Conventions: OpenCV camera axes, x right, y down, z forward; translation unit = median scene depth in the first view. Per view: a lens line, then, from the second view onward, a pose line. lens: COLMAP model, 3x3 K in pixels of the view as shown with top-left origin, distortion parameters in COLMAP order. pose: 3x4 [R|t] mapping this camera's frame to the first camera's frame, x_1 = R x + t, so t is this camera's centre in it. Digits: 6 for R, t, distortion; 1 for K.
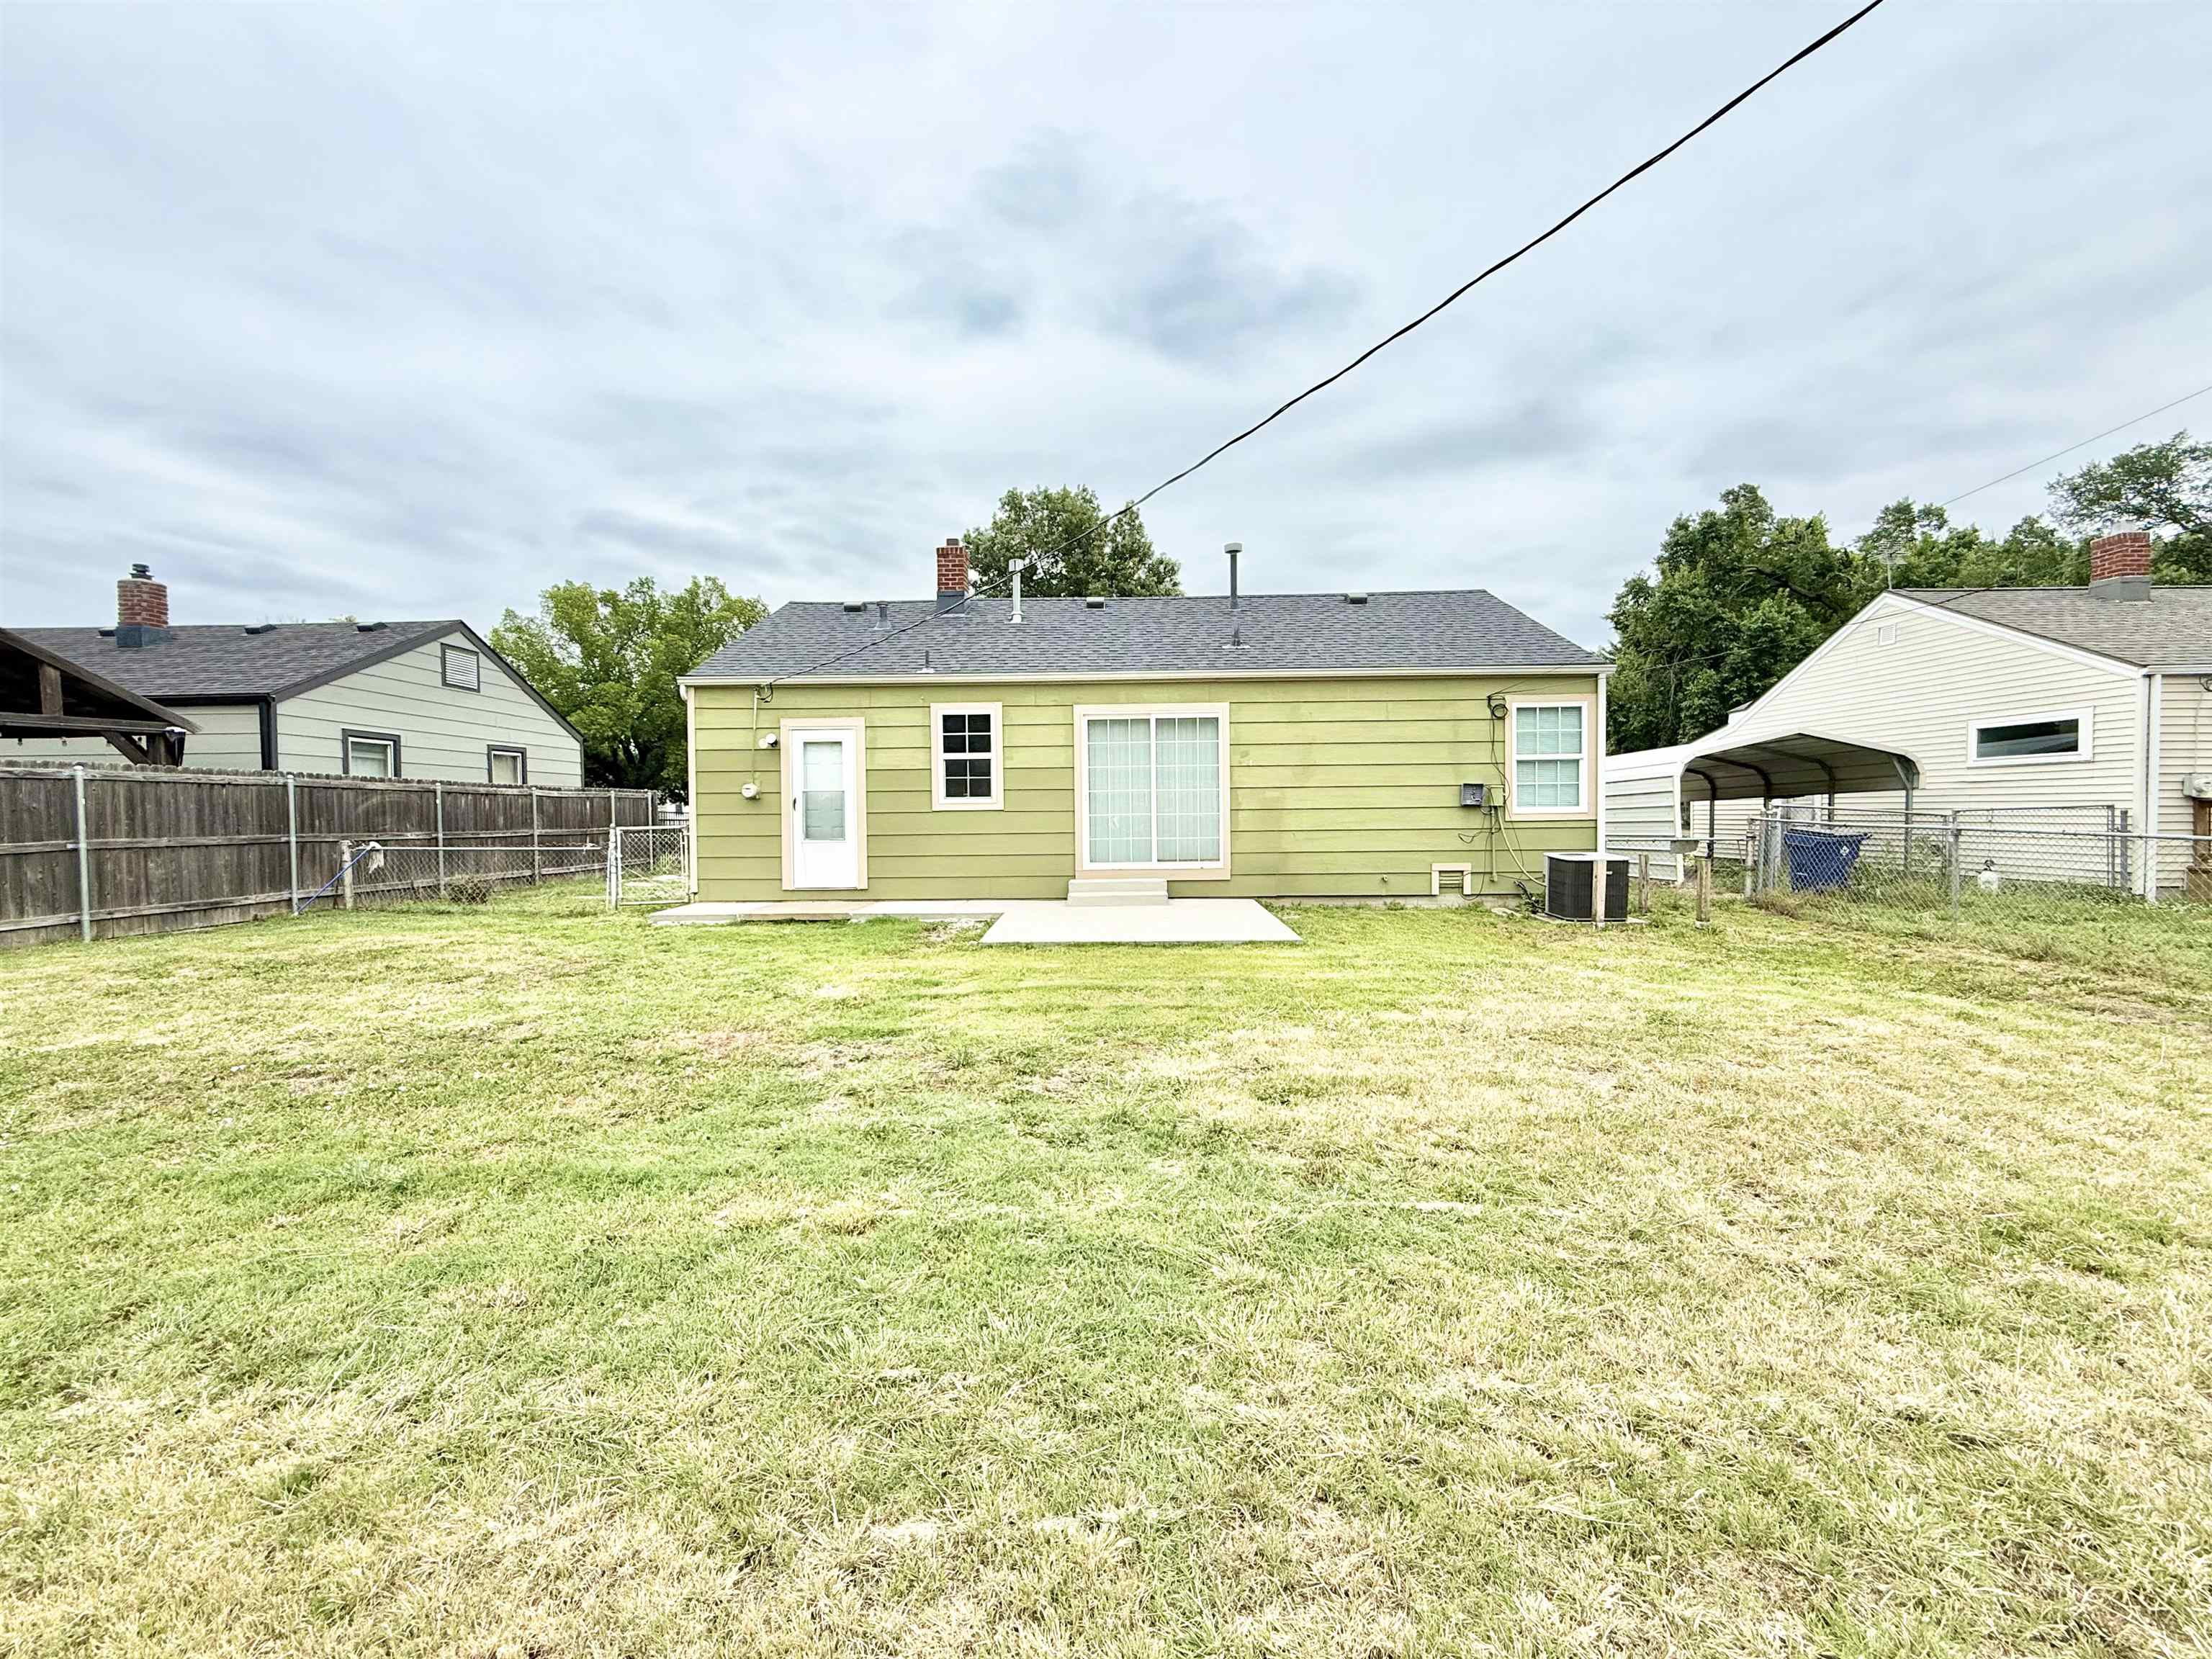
lens RADIAL K [[884.2, 0, 1102.9], [0, 884.2, 828.3], [0, 0, 1]] dist [-0.001516, -0.000020]
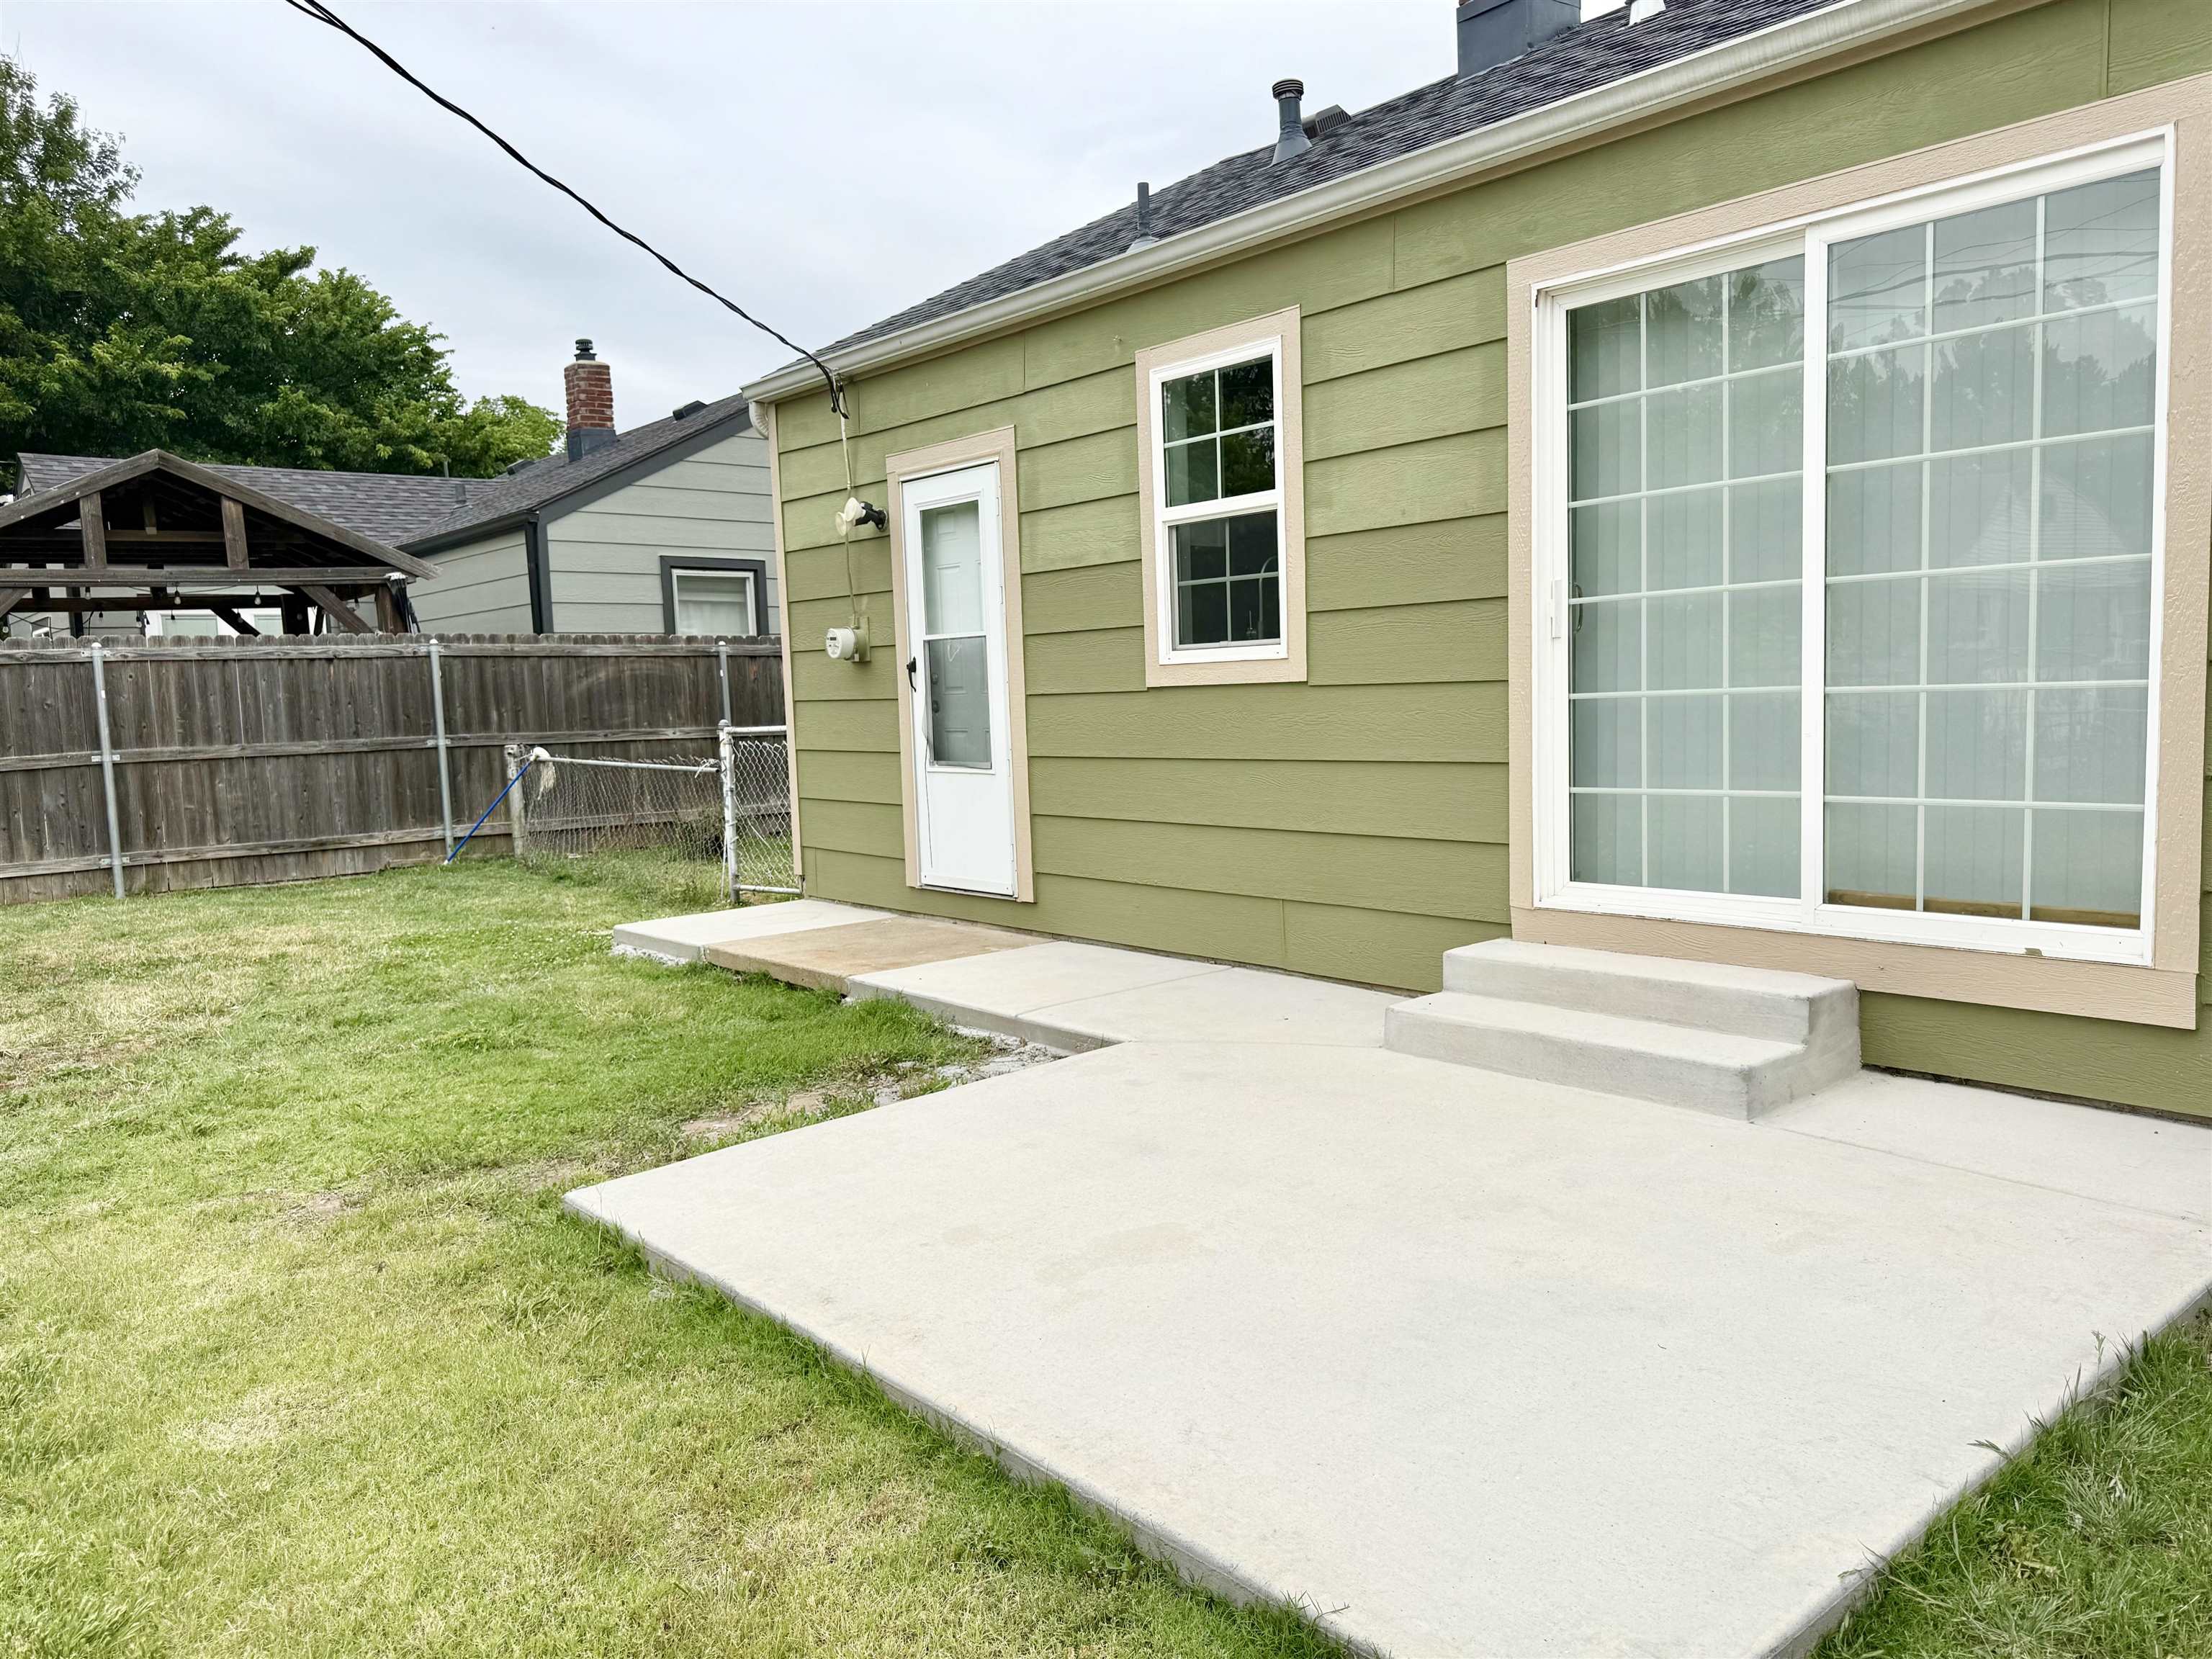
lens RADIAL K [[1605.1, 0, 1106.7], [0, 1605.1, 845.2], [0, 0, 1]] dist [0.046261, -0.005910]
pose [[0.655580, 0.063041, -0.752489, 0.253144], [0.014332, 0.995291, 0.095868, -0.018482], [0.754989, -0.073634, 0.651590, 0.592837]]
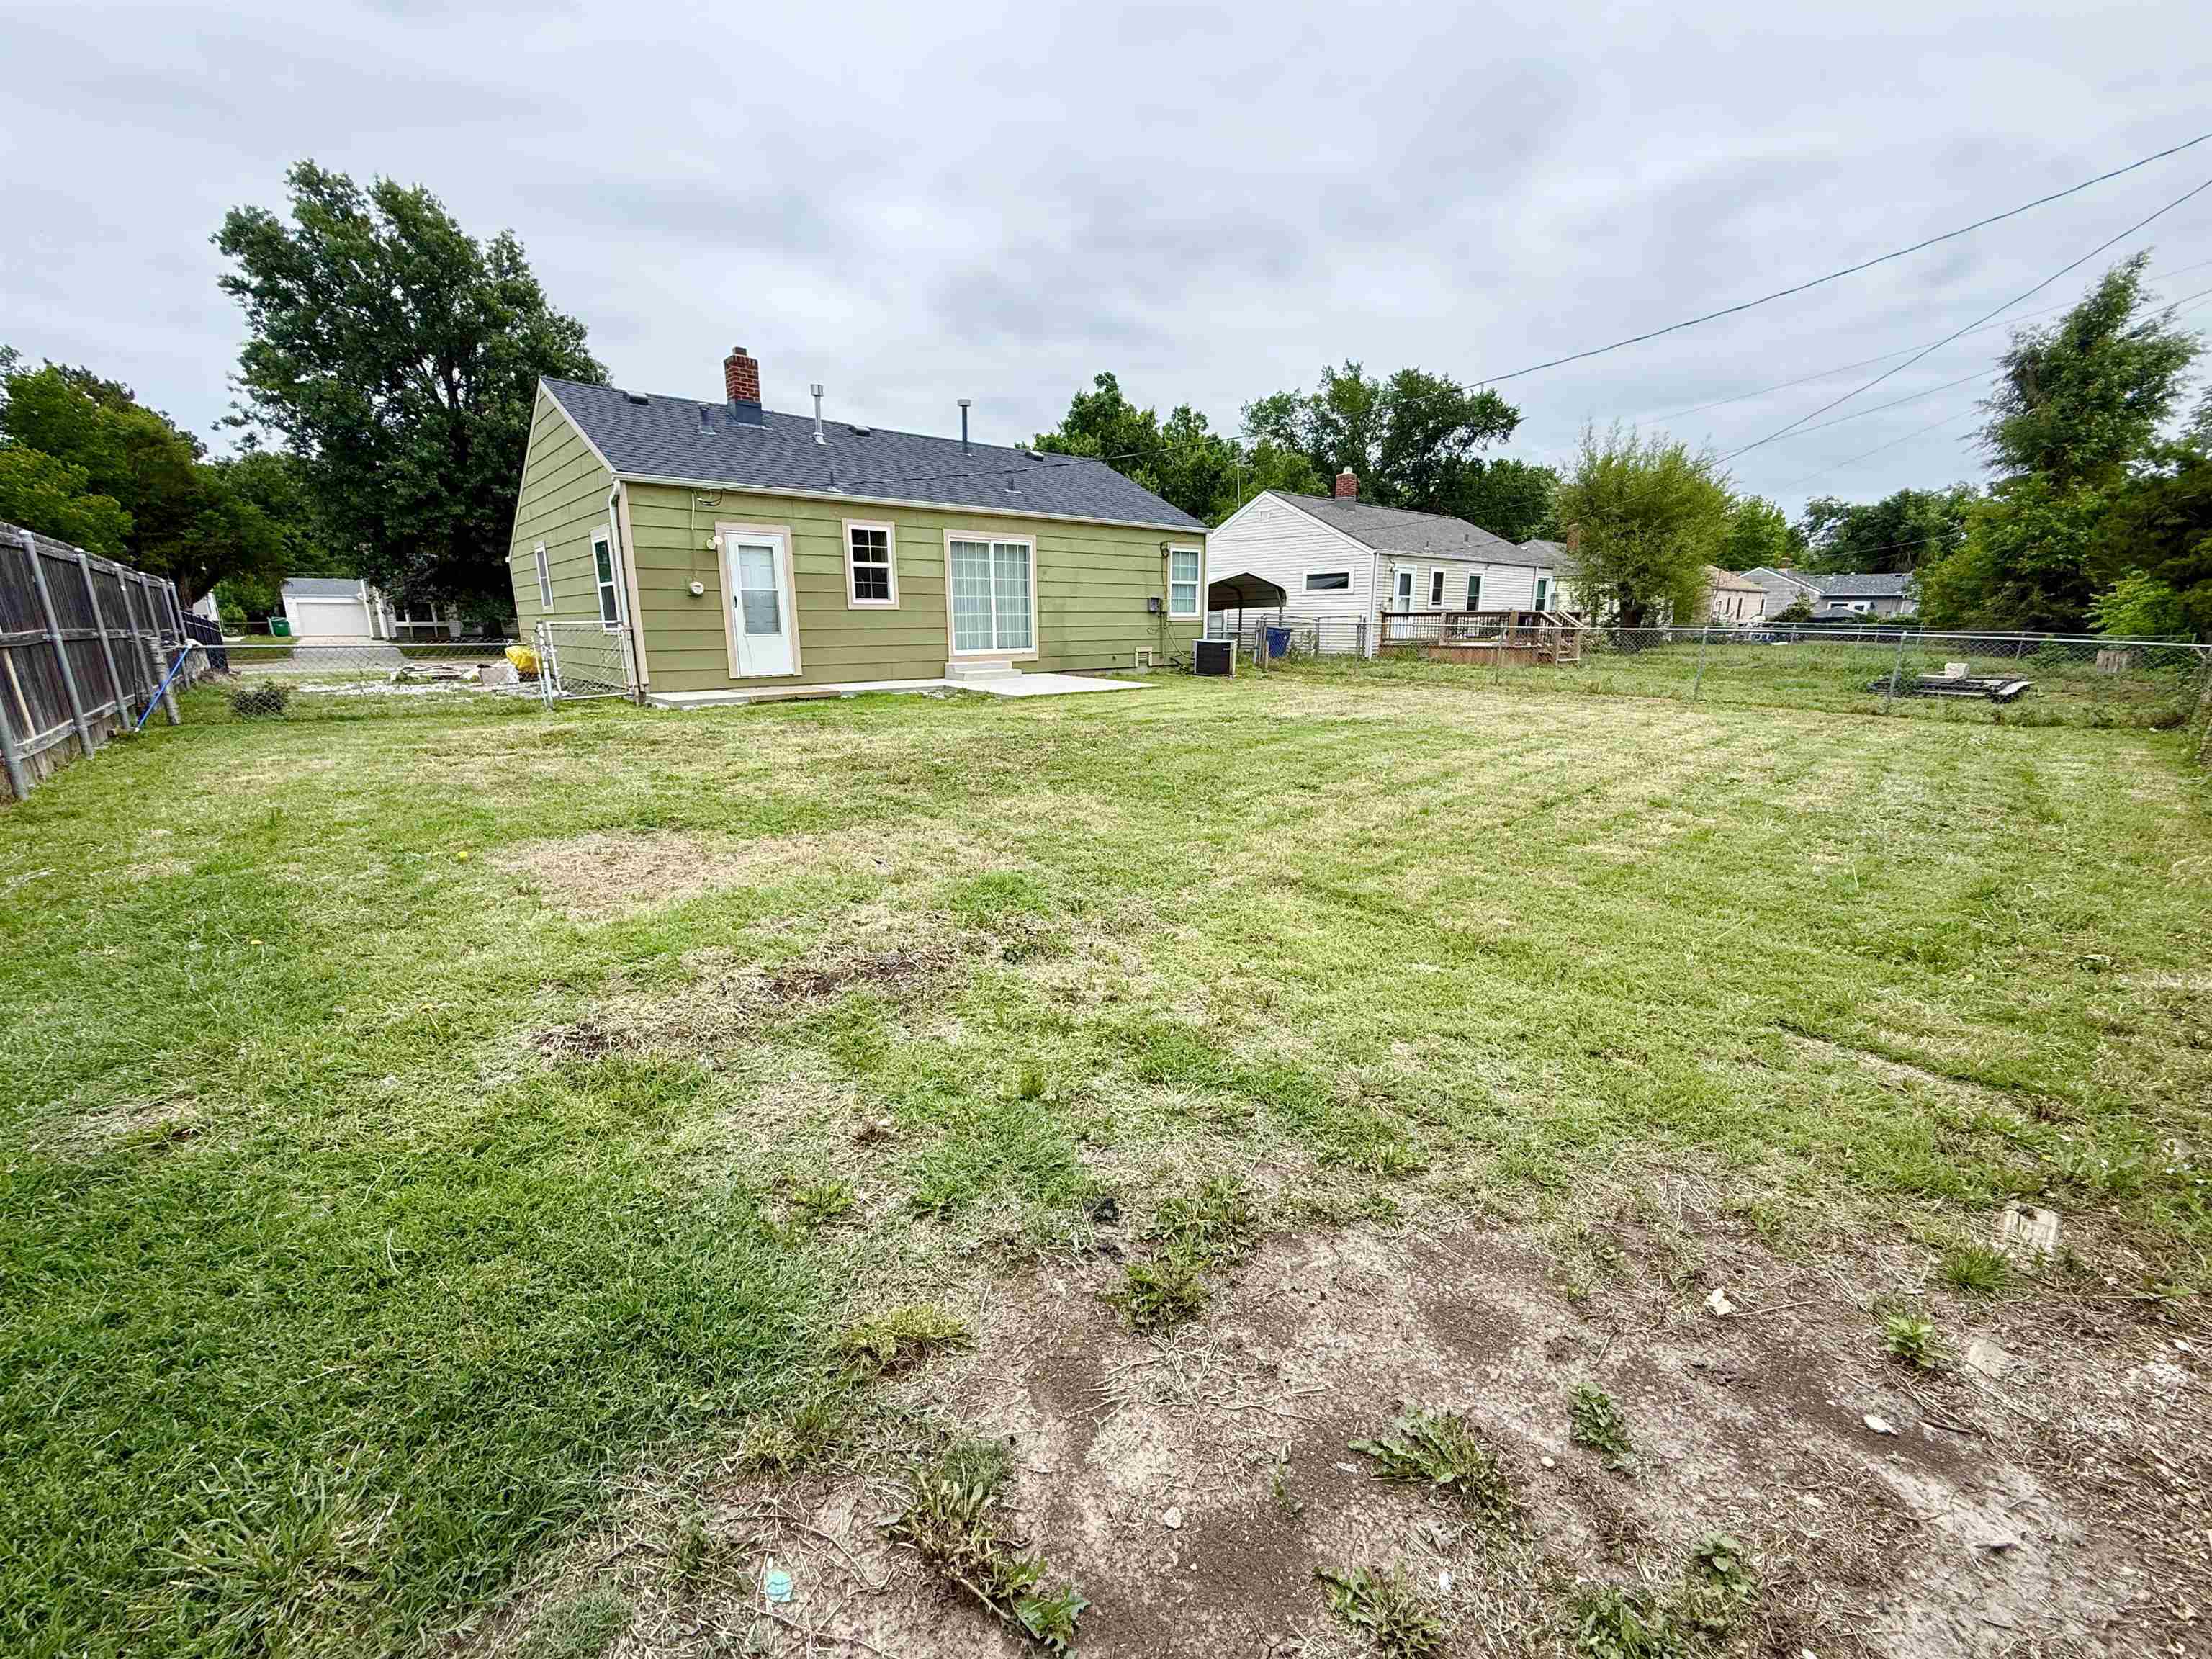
lens RADIAL K [[884.2, 0, 1107.5], [0, 884.2, 831.5], [0, 0, 1]] dist [-0.001516, -0.000020]
pose [[0.727275, -0.152683, 0.669148, -0.806430], [0.009808, 0.977155, 0.212303, 0.024865], [-0.686276, -0.147840, 0.712157, -0.180899]]
